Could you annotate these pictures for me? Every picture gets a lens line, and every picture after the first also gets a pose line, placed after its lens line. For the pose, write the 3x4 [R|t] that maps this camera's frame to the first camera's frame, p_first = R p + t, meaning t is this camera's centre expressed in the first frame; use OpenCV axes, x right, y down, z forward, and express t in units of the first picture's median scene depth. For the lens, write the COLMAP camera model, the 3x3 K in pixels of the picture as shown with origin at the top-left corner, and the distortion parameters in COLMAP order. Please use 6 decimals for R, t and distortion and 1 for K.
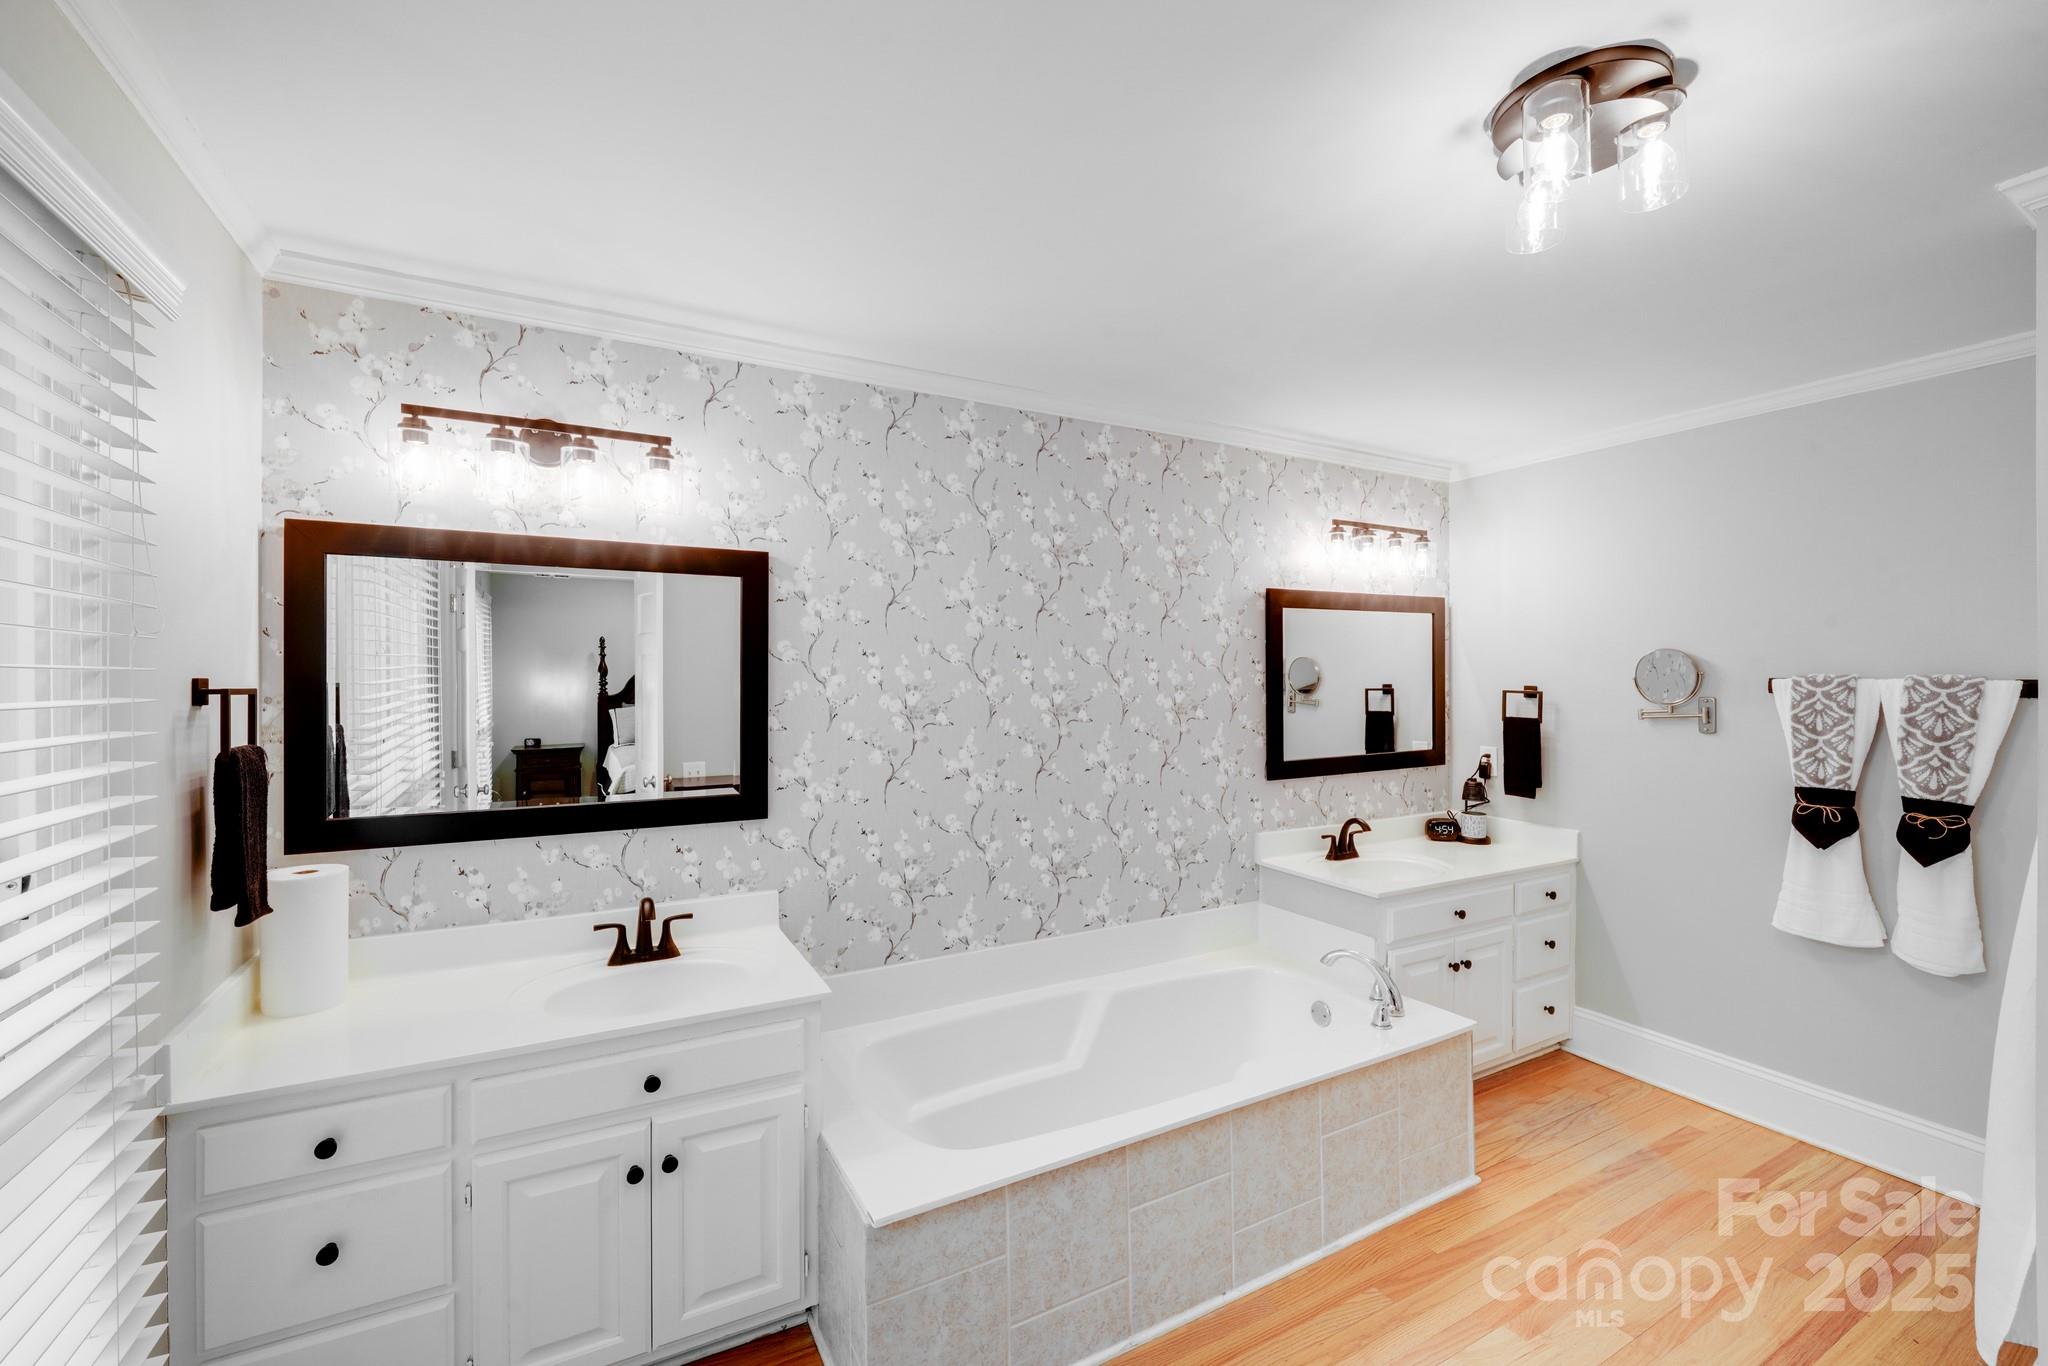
lens RADIAL K [[857.4, 0, 1015.0], [0, 857.4, 687.8], [0, 0, 1]] dist [-0.001905, -0.000589]
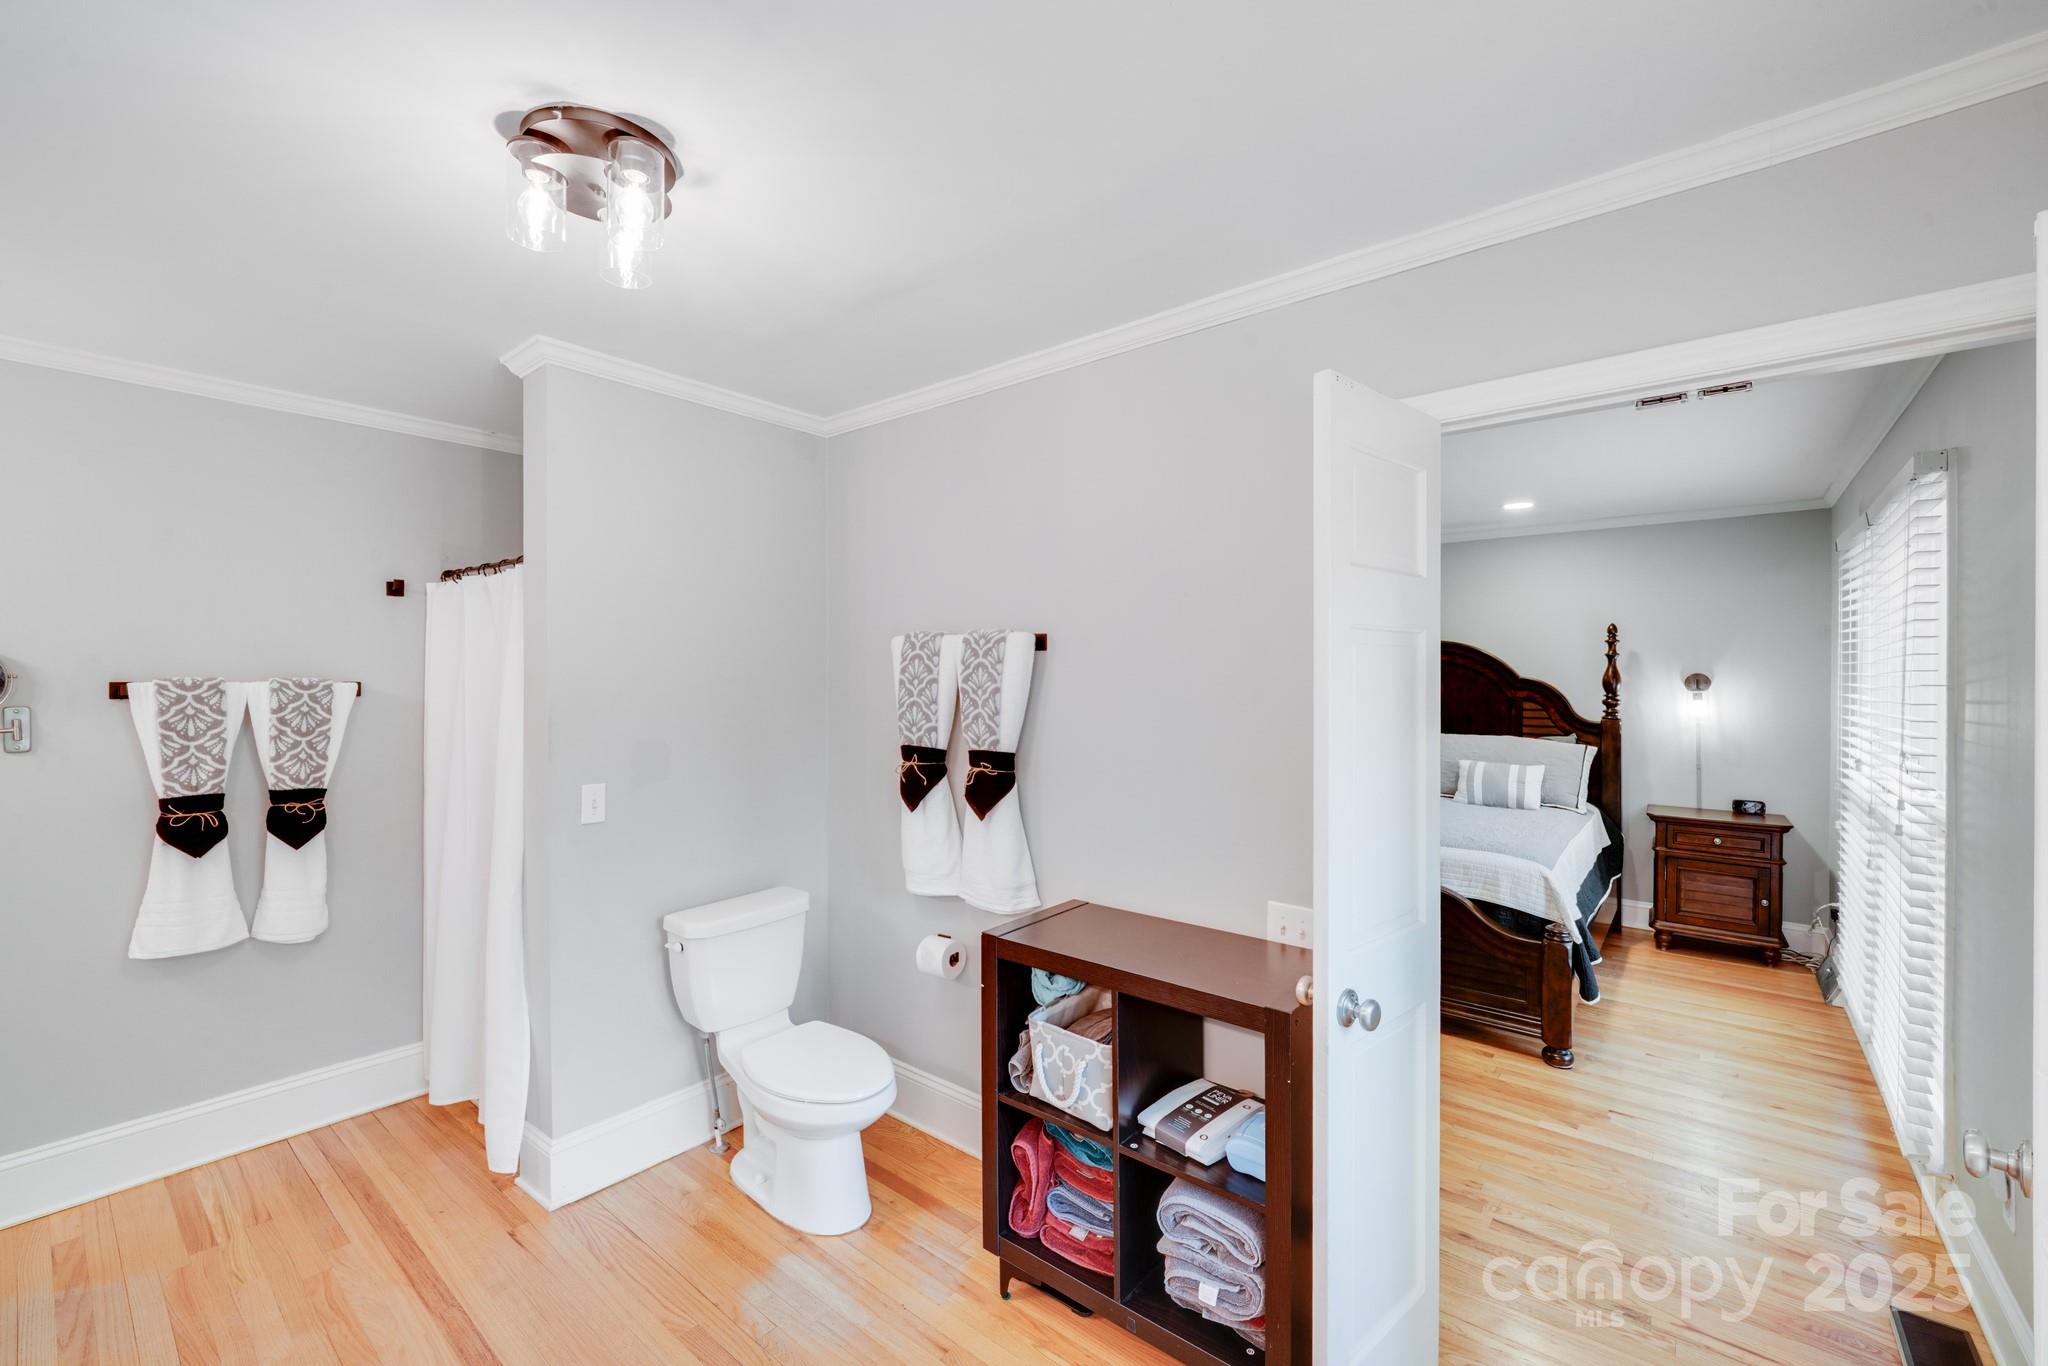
lens RADIAL K [[857.4, 0, 1015.0], [0, 857.4, 687.8], [0, 0, 1]] dist [-0.001905, -0.000589]
pose [[-0.361355, -0.012938, 0.932338, -0.297695], [0.013700, 0.999722, 0.019184, -0.010268], [-0.932328, 0.019706, -0.361078, 0.492251]]
